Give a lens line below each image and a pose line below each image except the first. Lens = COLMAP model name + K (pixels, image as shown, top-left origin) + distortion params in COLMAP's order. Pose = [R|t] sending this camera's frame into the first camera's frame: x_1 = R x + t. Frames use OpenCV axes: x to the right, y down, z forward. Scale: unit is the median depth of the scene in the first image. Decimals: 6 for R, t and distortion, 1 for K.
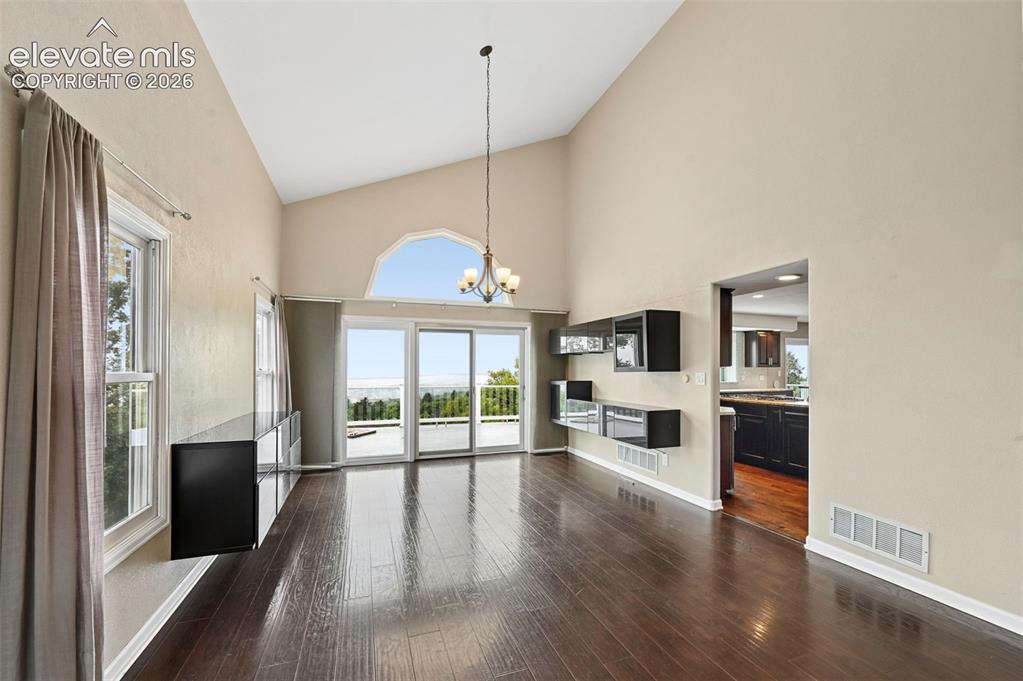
lens RADIAL K [[412.5, 0, 512.6], [0, 412.5, 366.9], [0, 0, 1]] dist [0.000028, -0.000025]
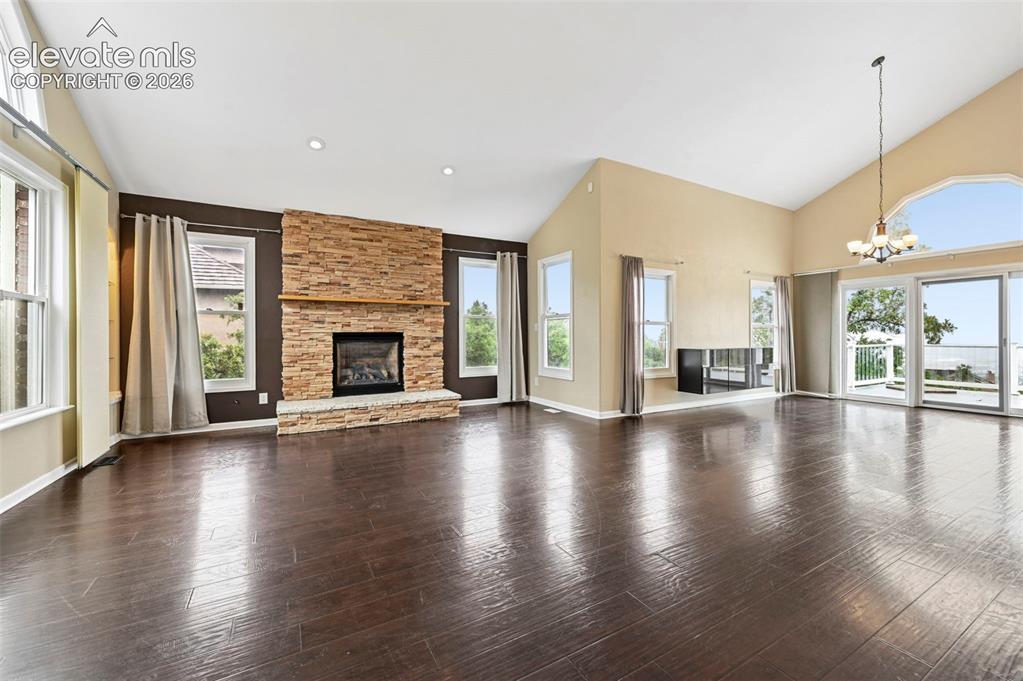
lens RADIAL K [[413.6, 0, 511.5], [0, 413.6, 340.5], [0, 0, 1]] dist [0.047079, -0.000072]
pose [[0.174512, 0.011054, -0.984593, 0.679394], [0.002397, 0.999929, 0.011651, 0.040455], [0.984652, -0.004393, 0.174473, -0.226638]]
